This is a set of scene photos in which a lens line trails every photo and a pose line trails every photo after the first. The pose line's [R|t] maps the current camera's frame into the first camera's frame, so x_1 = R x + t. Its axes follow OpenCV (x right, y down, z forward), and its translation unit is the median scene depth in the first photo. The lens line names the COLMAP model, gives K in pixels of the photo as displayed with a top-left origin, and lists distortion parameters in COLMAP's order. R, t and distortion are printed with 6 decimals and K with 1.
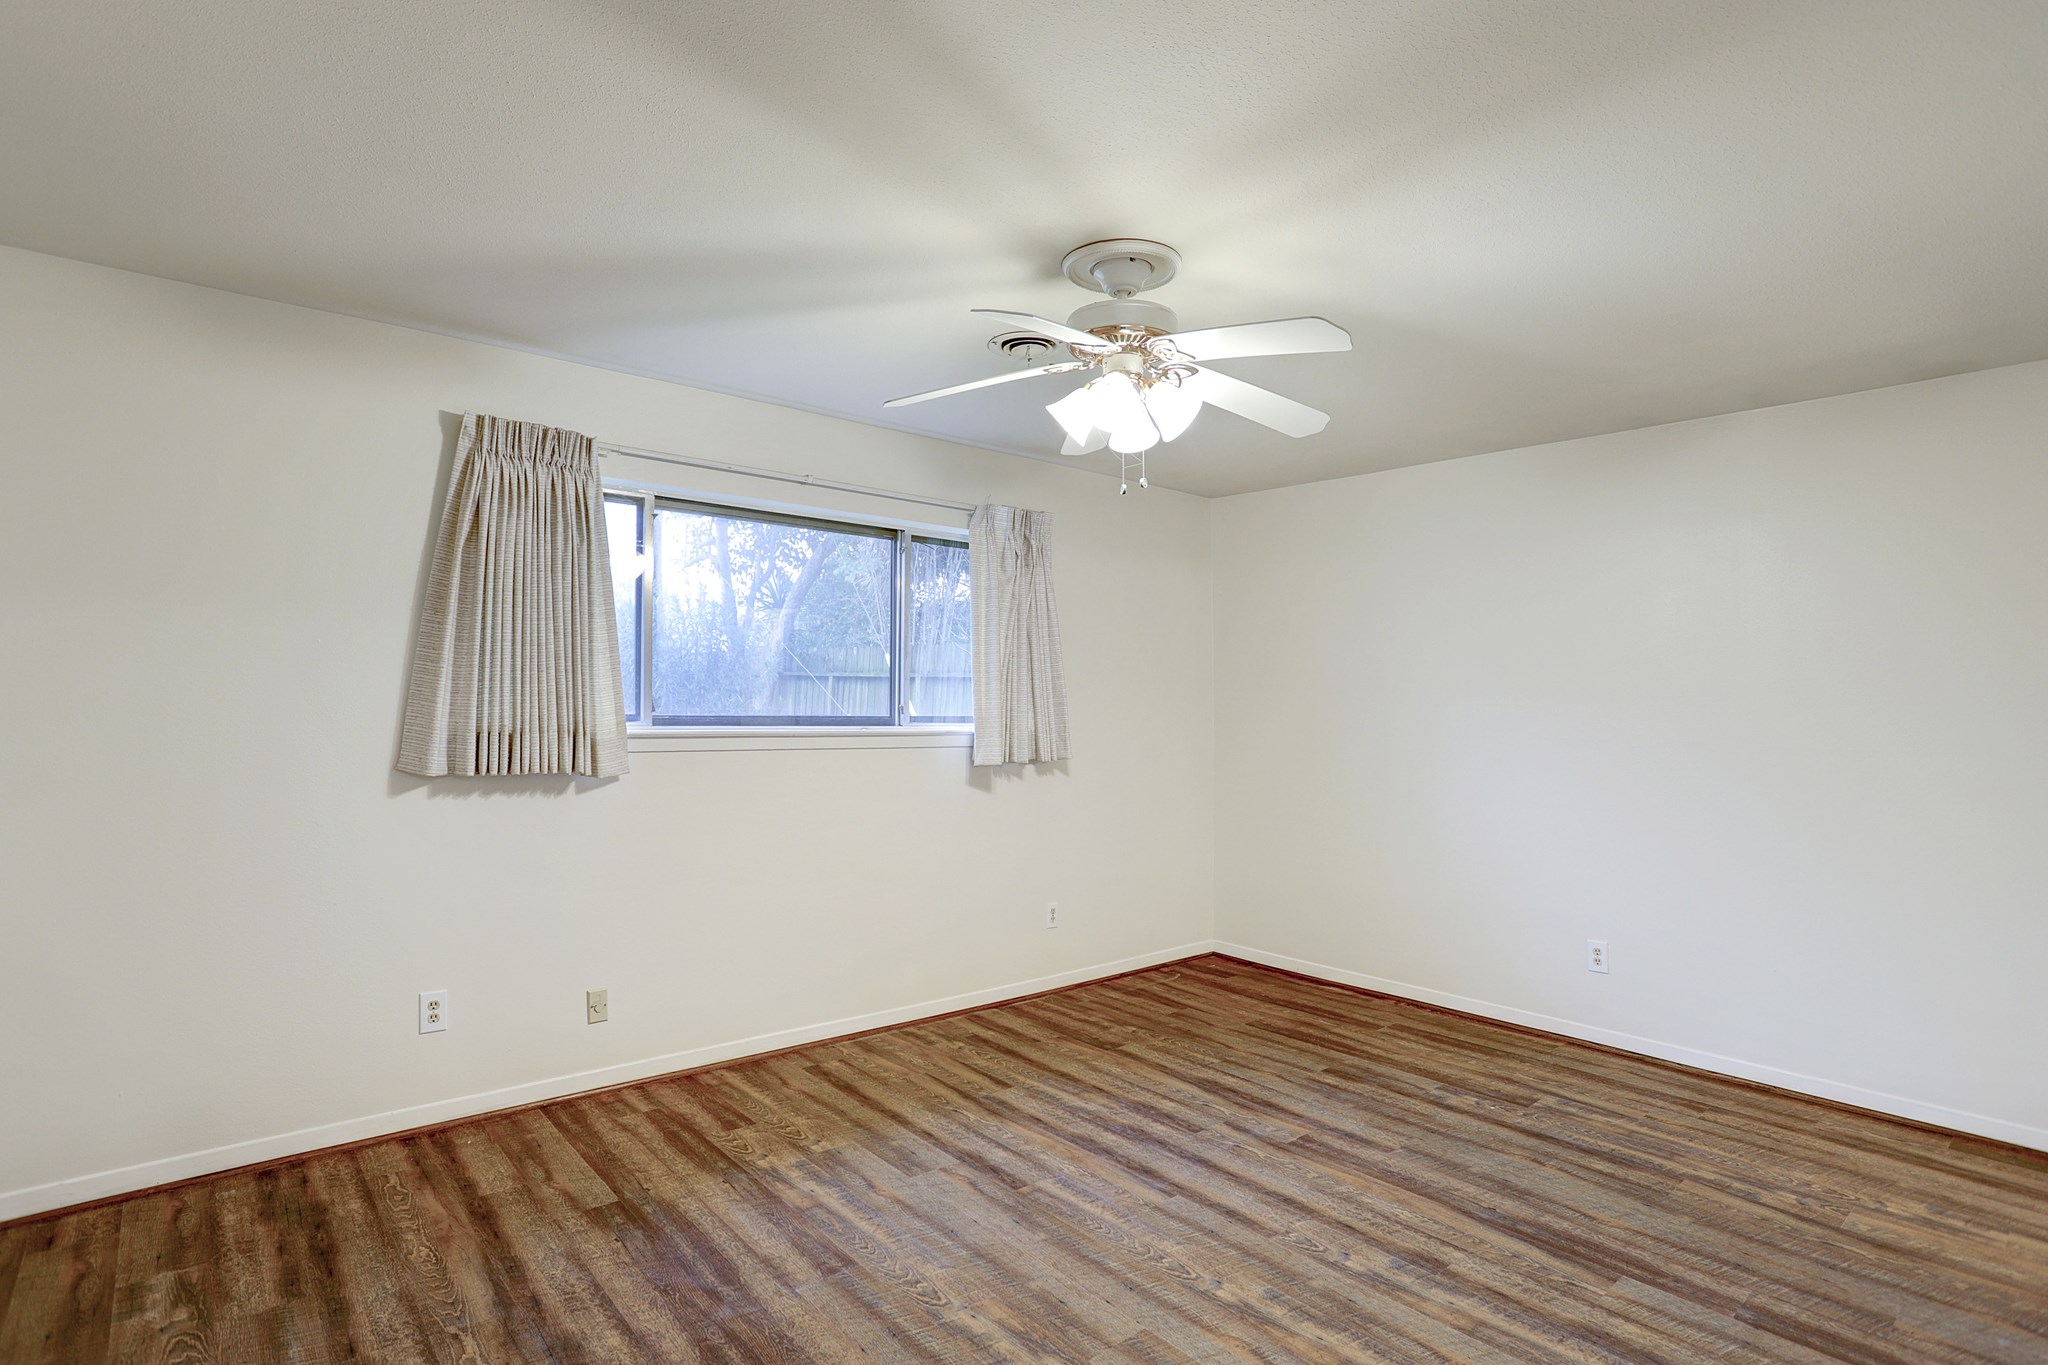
lens RADIAL K [[1022.5, 0, 1022.5], [0, 1022.5, 720.6], [0, 0, 1]] dist [-0.066278, 0.026271]
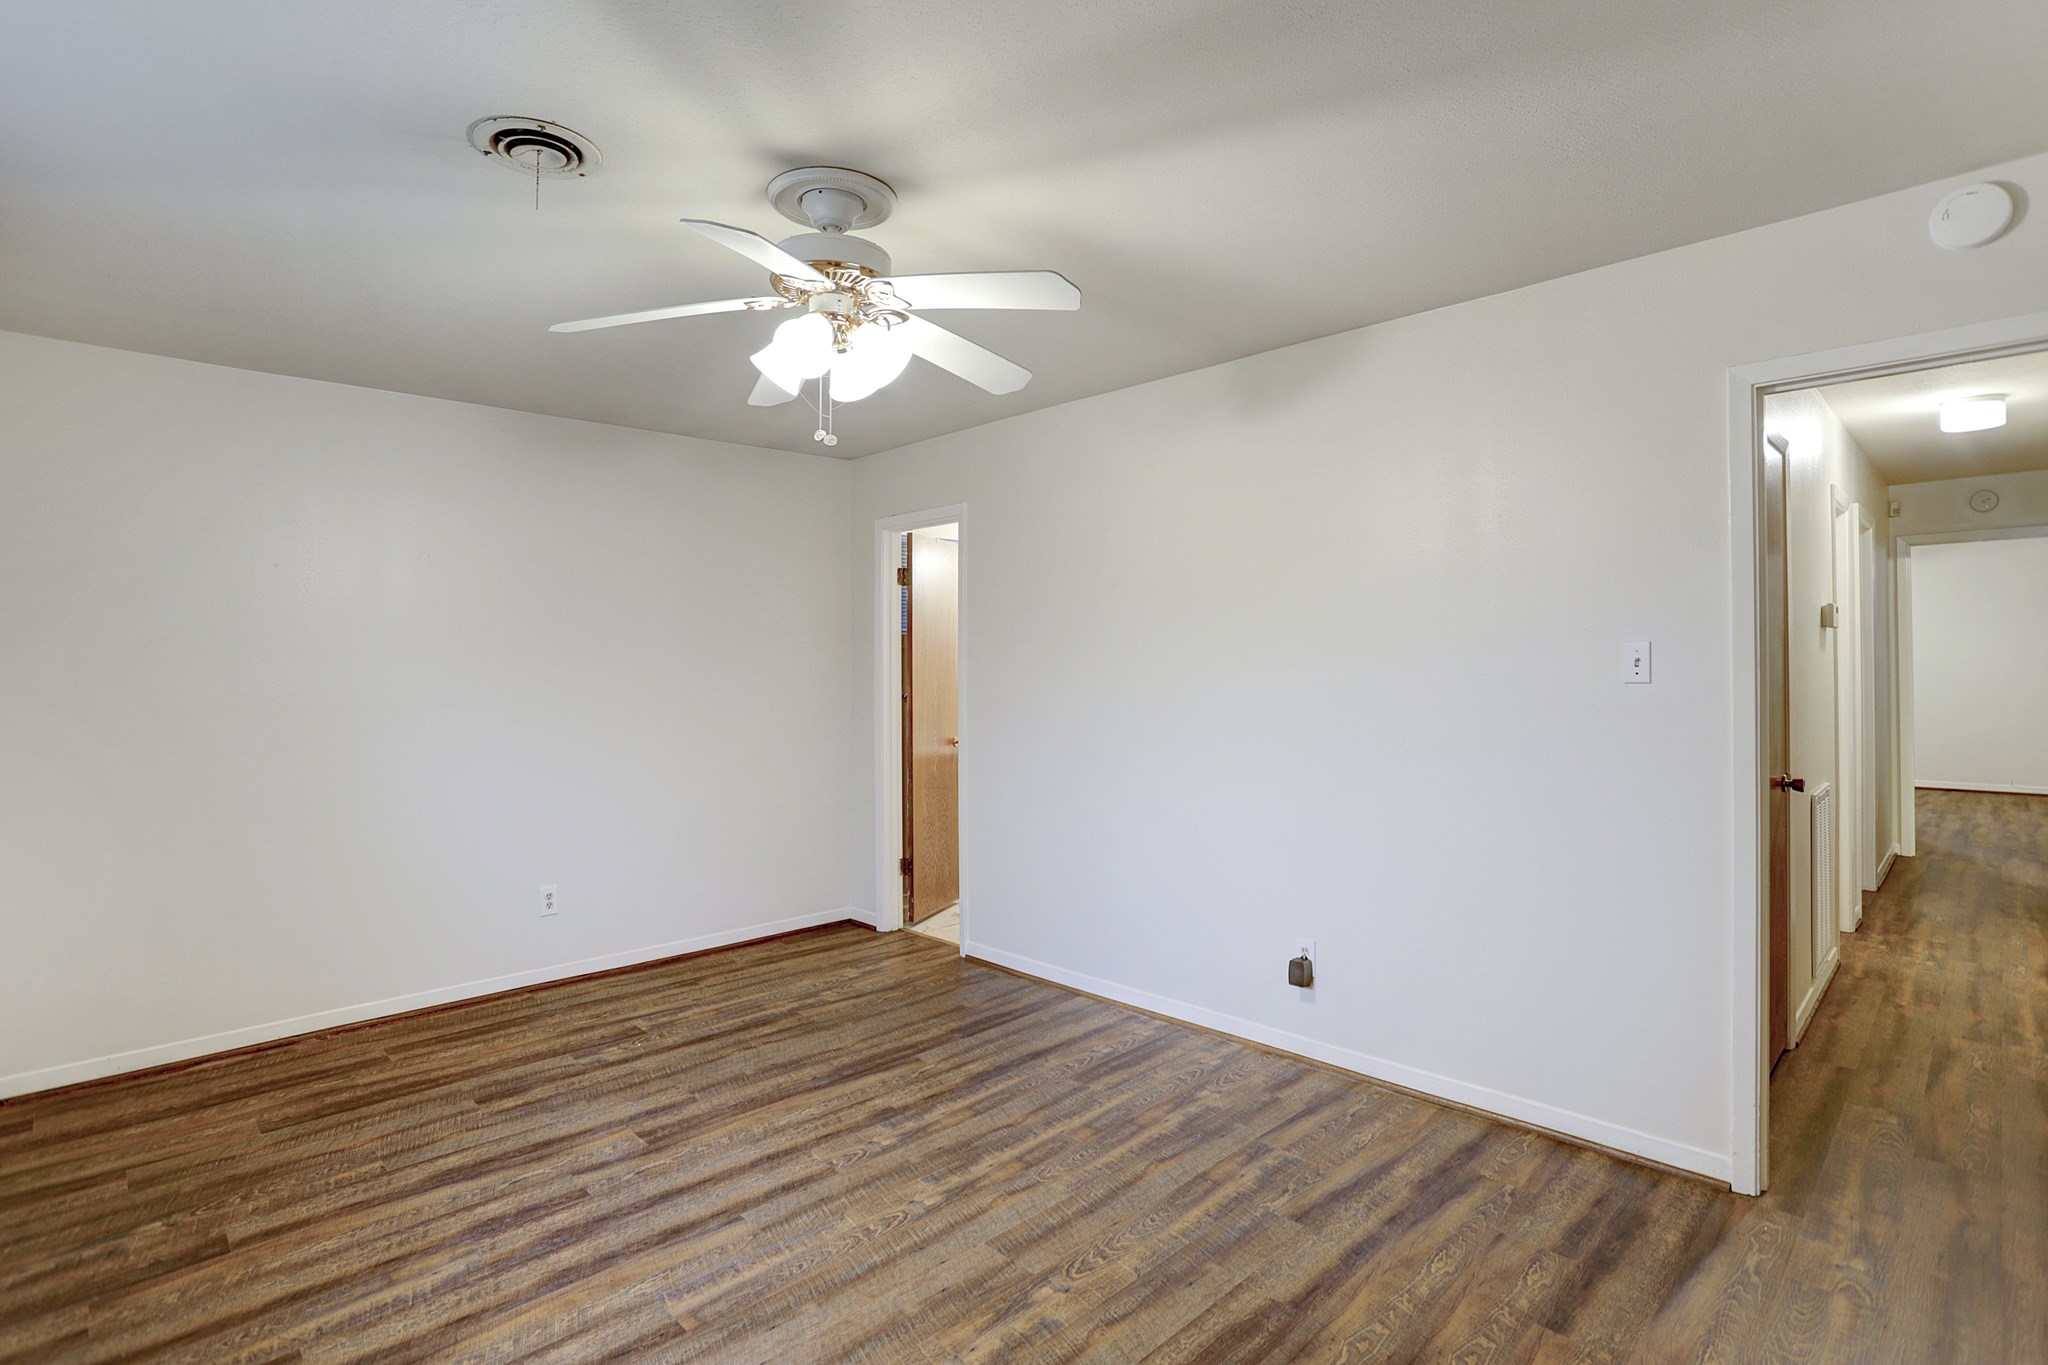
lens RADIAL K [[1006.8, 0, 1027.2], [0, 1006.8, 676.5], [0, 0, 1]] dist [-0.066823, 0.027760]
pose [[-0.079533, -0.024018, 0.996543, -0.611310], [0.025810, 0.999325, 0.026144, -0.022616], [-0.996498, 0.027800, -0.078860, 0.666464]]
